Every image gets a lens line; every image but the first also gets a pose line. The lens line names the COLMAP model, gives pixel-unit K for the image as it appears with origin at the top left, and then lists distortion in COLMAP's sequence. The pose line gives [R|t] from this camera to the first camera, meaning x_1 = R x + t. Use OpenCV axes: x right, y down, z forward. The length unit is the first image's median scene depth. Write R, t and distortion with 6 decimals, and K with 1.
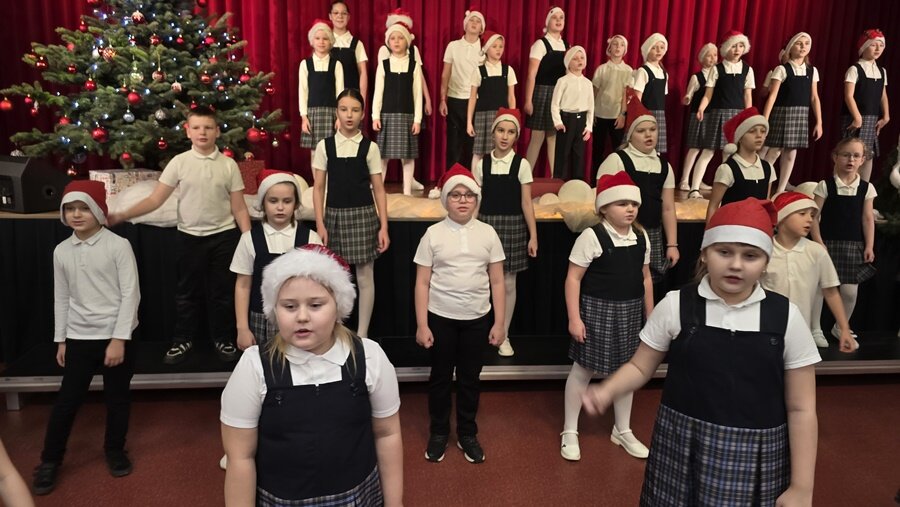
lens RADIAL K [[683.6, 0, 447.1], [0, 683.6, 275.3], [0, 0, 1]] dist [0.028257, -0.005463]
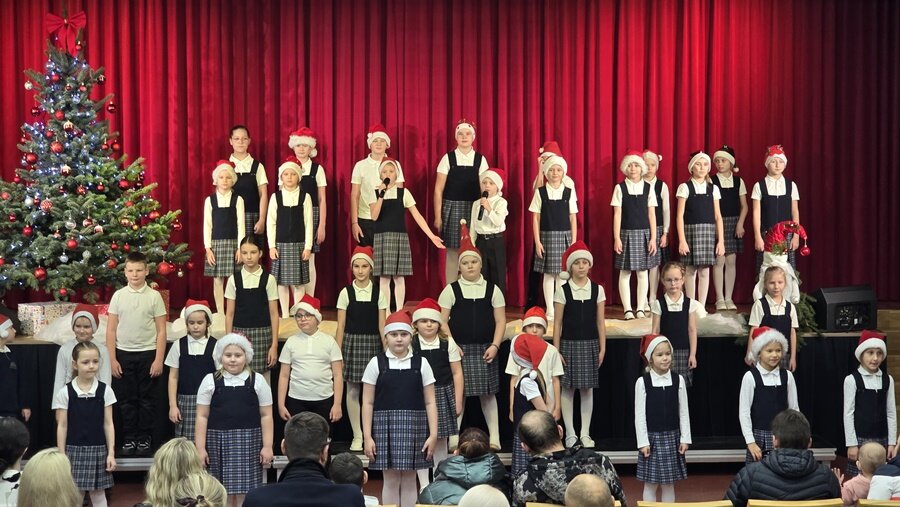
lens RADIAL K [[1807.4, 0, 450.0], [0, 1807.4, 253.5], [0, 0, 1]] dist [0.034421, 0.346895]
pose [[0.999189, -0.019927, -0.034983, 0.291698], [0.014329, 0.988041, -0.153521, 0.234505], [0.037624, 0.152896, 0.987526, -1.928908]]
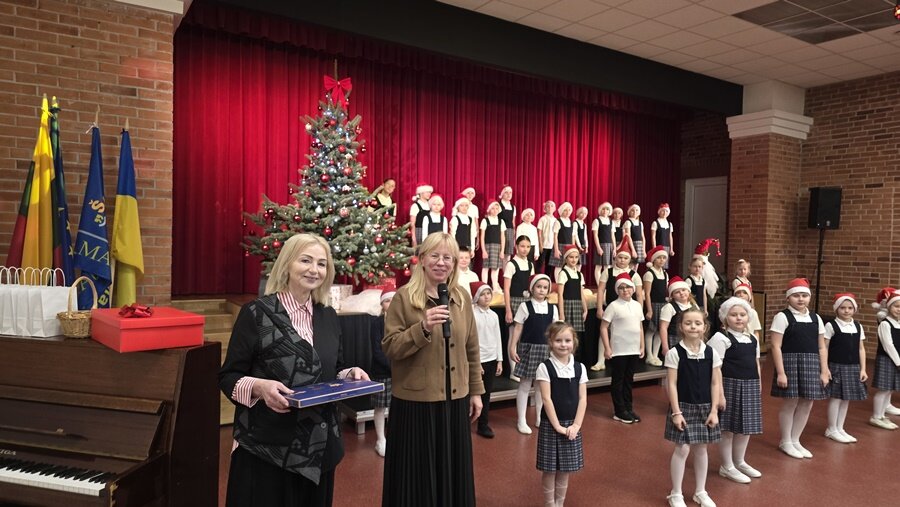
lens RADIAL K [[598.5, 0, 448.4], [0, 598.5, 264.2], [0, 0, 1]] dist [0.059070, -0.046523]
pose [[0.900102, -0.016219, 0.435378, -0.840039], [0.096068, 0.982099, -0.162027, 0.041201], [-0.424956, 0.187667, 0.885547, -0.285588]]
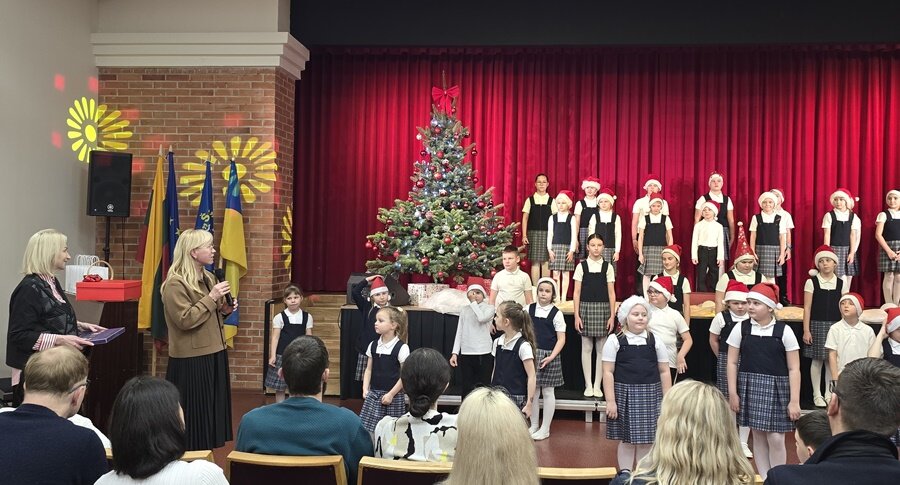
lens RADIAL K [[805.3, 0, 450.0], [0, 805.3, 242.5], [0, 0, 1]] dist [0.197104, -0.395114]
pose [[0.981901, -0.002335, -0.189379, -0.065661], [-0.041260, 0.973271, -0.225924, 0.180202], [0.184845, 0.229649, 0.955559, -0.821587]]
